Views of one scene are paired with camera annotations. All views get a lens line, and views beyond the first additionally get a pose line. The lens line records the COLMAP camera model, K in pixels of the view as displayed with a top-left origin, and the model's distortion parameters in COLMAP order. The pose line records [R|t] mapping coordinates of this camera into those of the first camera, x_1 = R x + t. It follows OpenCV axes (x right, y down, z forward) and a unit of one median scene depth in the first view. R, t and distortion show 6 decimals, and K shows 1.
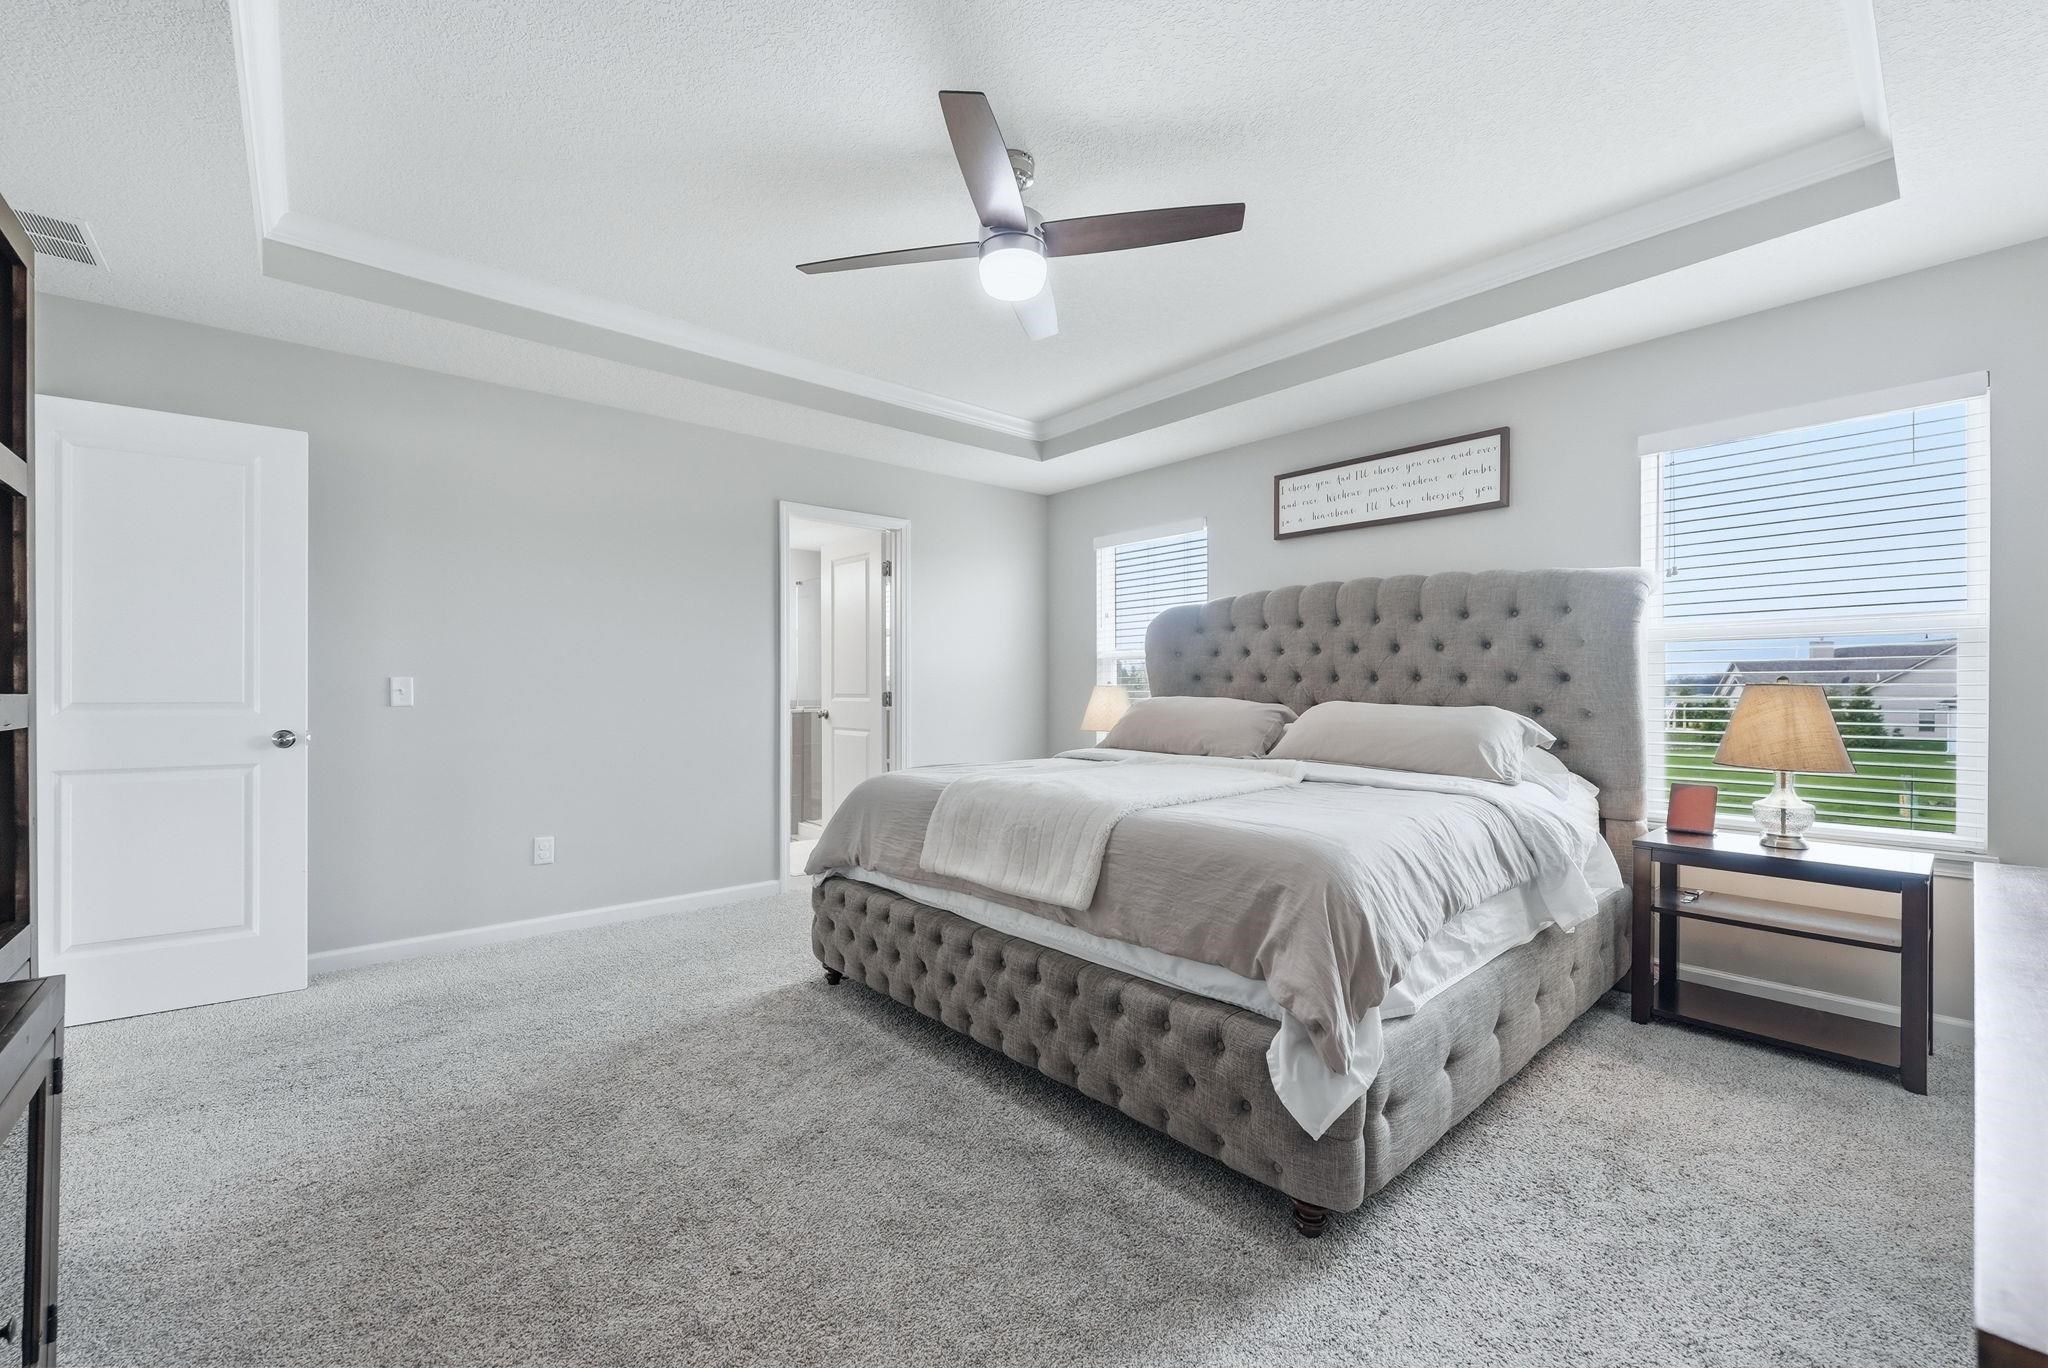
lens RADIAL K [[824.1, 0, 1019.7], [0, 824.1, 689.0], [0, 0, 1]] dist [-0.002418, 0.000176]
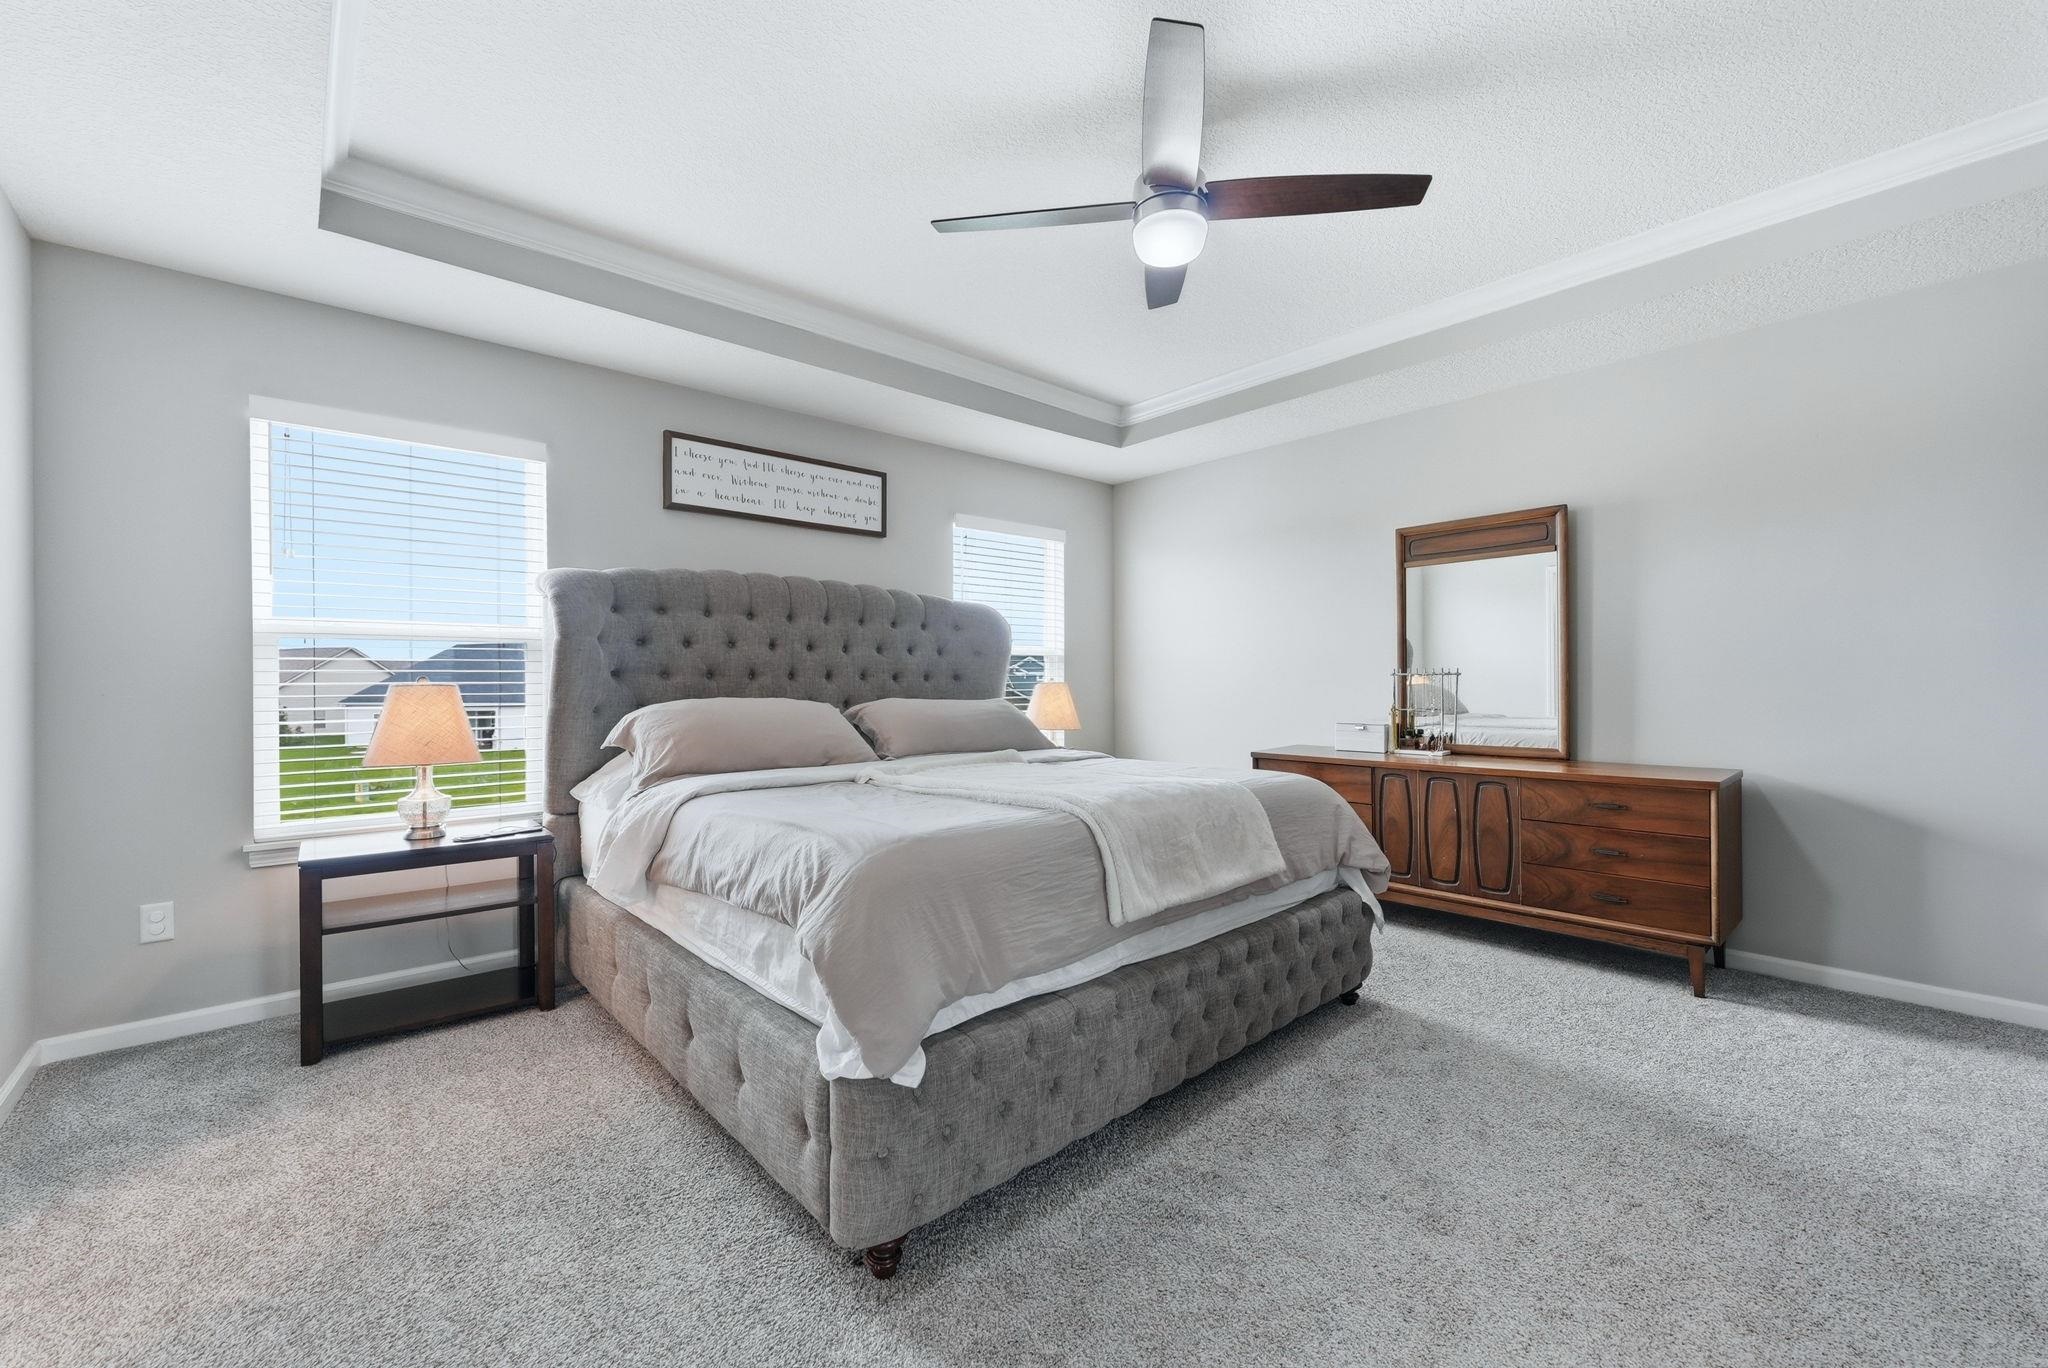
lens RADIAL K [[872.6, 0, 1013.8], [0, 872.6, 683.3], [0, 0, 1]] dist [0.042398, 0.000093]
pose [[-0.019246, -0.000363, 0.999815, -0.584423], [0.007670, 0.999970, 0.000511, -0.001821], [-0.999785, 0.007678, -0.019242, 0.671605]]
